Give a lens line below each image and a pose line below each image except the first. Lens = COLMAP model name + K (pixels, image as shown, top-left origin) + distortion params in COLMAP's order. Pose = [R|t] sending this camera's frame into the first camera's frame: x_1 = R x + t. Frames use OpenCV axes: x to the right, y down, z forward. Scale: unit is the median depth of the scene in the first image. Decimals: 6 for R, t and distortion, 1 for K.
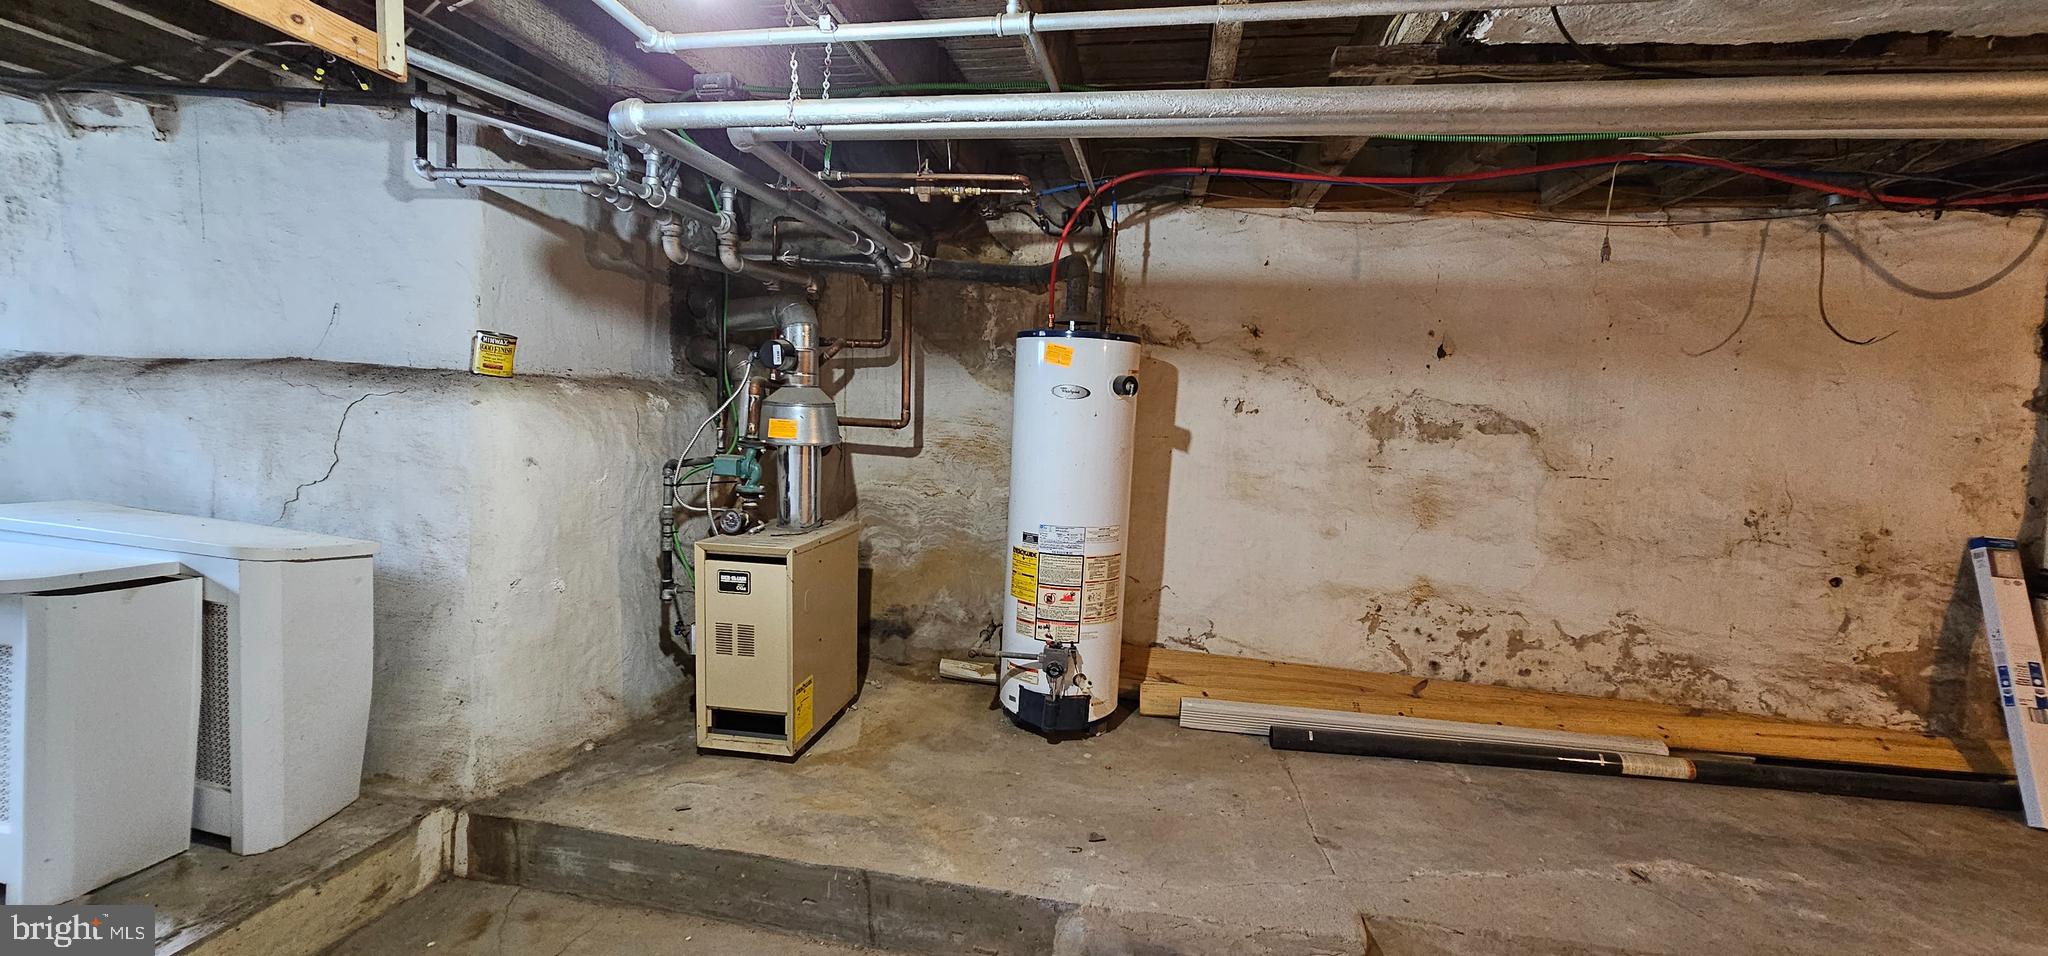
lens RADIAL K [[836.5, 0, 1022.3], [0, 836.5, 489.3], [0, 0, 1]] dist [-0.003161, 0.000494]
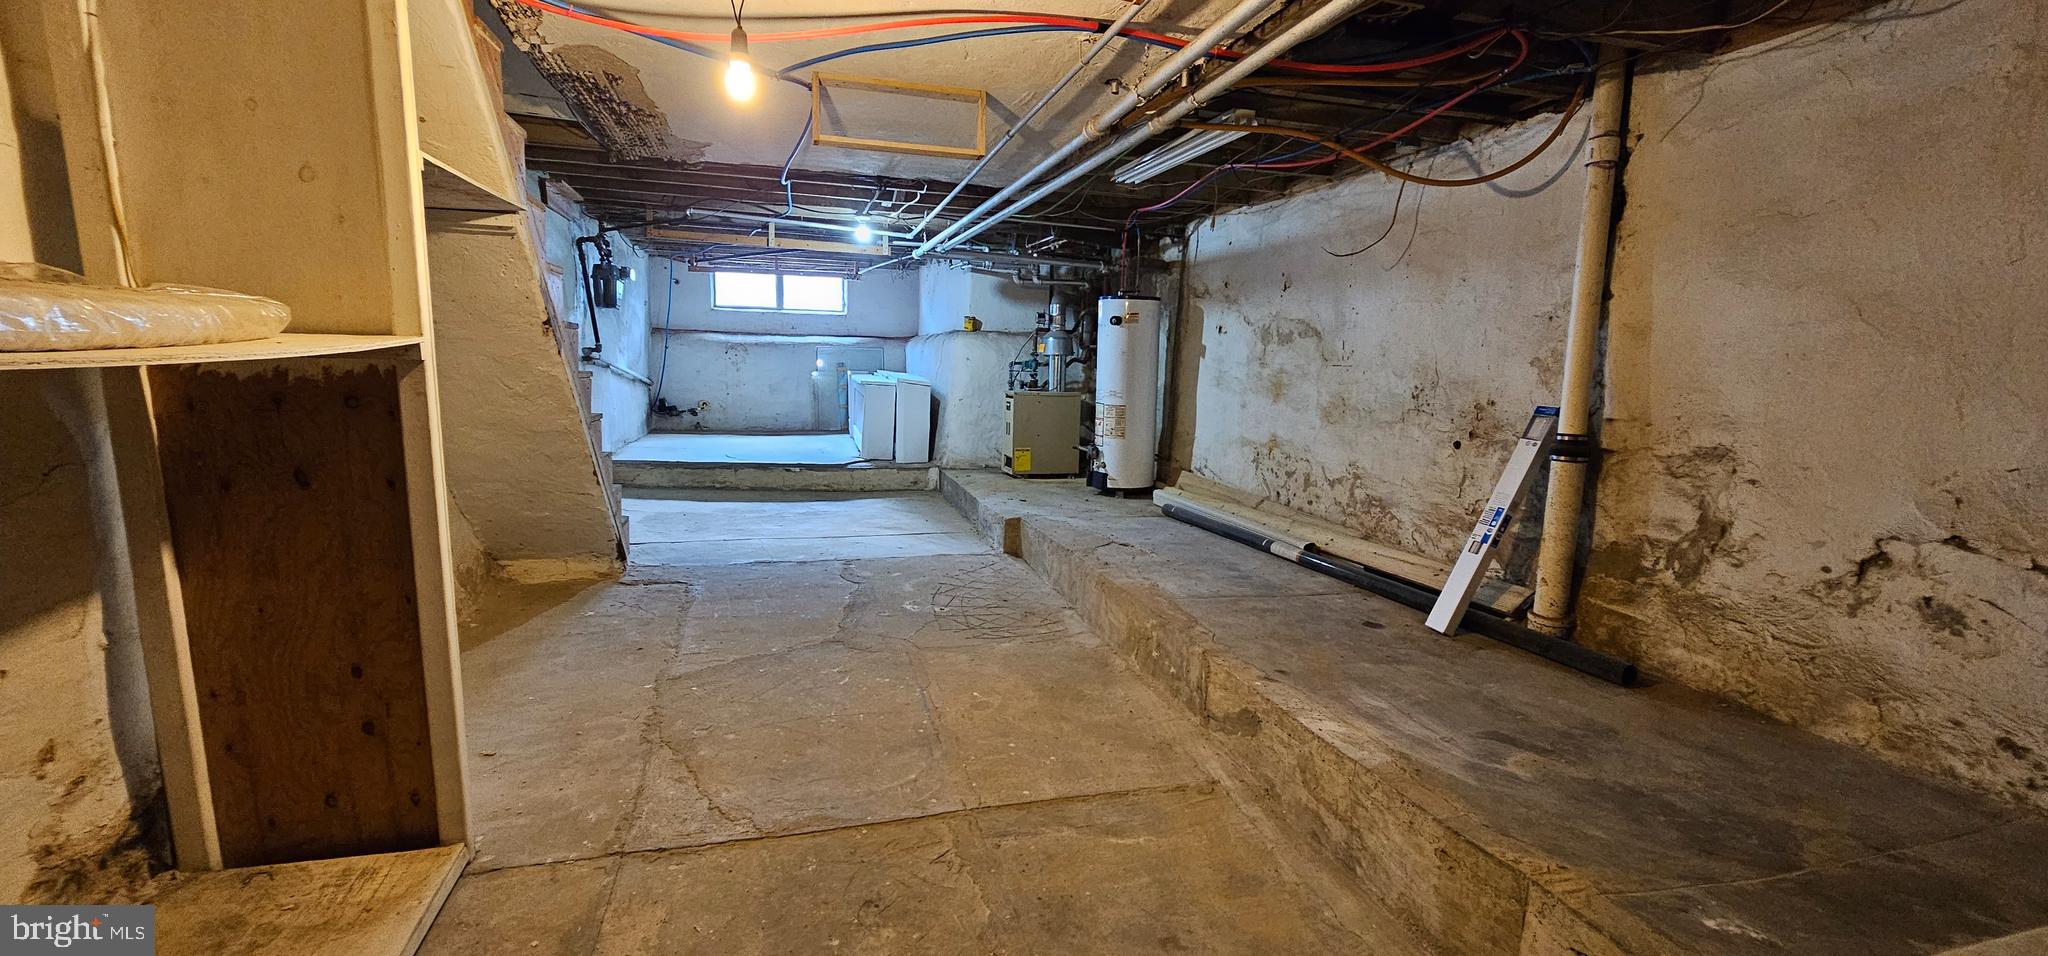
lens RADIAL K [[836.5, 0, 1022.3], [0, 836.5, 489.3], [0, 0, 1]] dist [-0.003161, 0.000494]
pose [[0.438245, 0.111370, -0.891930, 1.706479], [-0.107315, 0.991680, 0.071096, 0.149784], [0.892426, 0.064560, 0.446550, -0.096042]]
